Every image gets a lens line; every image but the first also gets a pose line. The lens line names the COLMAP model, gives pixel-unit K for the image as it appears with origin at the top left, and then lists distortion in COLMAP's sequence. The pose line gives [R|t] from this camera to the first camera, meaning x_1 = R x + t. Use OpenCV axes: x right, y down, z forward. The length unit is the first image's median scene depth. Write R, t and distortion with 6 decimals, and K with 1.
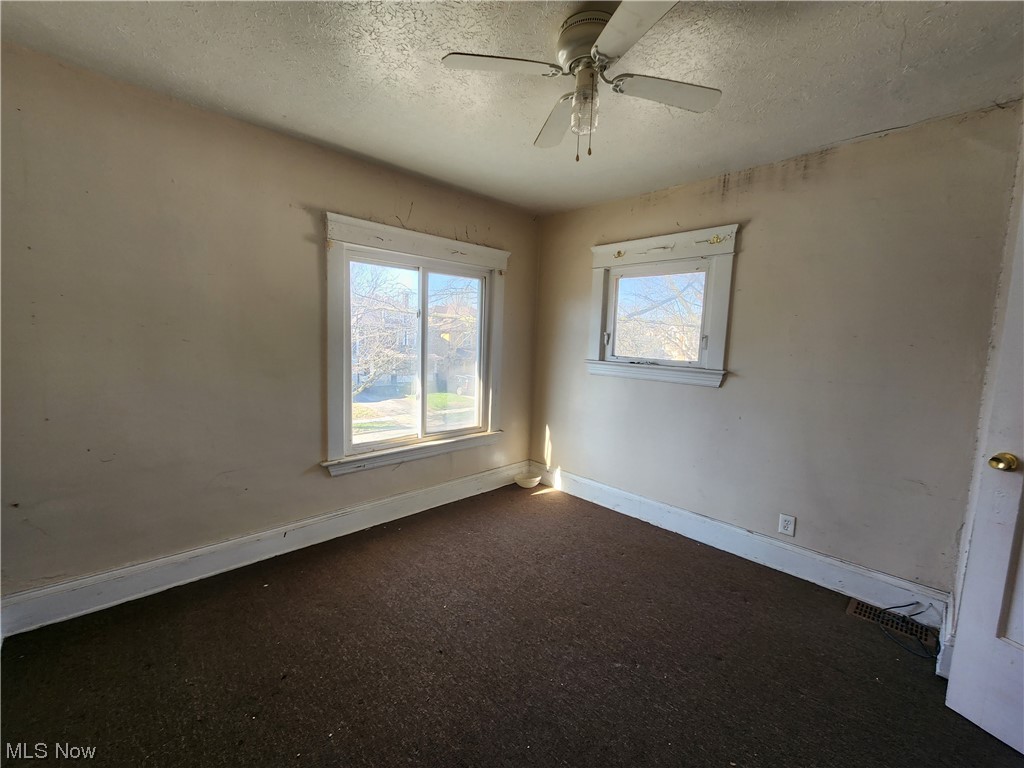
lens RADIAL K [[419.6, 0, 508.4], [0, 419.6, 381.4], [0, 0, 1]] dist [-0.004647, -0.000588]
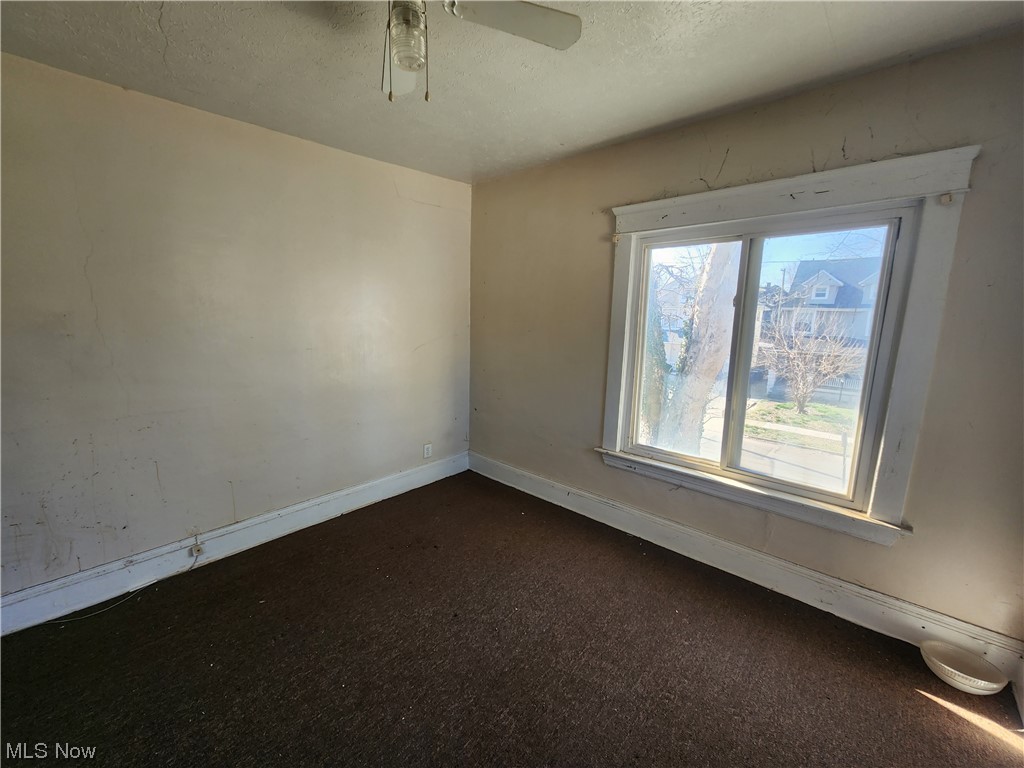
lens RADIAL K [[419.6, 0, 508.4], [0, 419.6, 381.4], [0, 0, 1]] dist [-0.004647, -0.000588]
pose [[0.050776, 0.130125, -0.990197, 0.536574], [-0.118190, 0.985291, 0.123420, -0.072139], [0.991692, 0.110765, 0.065409, 0.624284]]
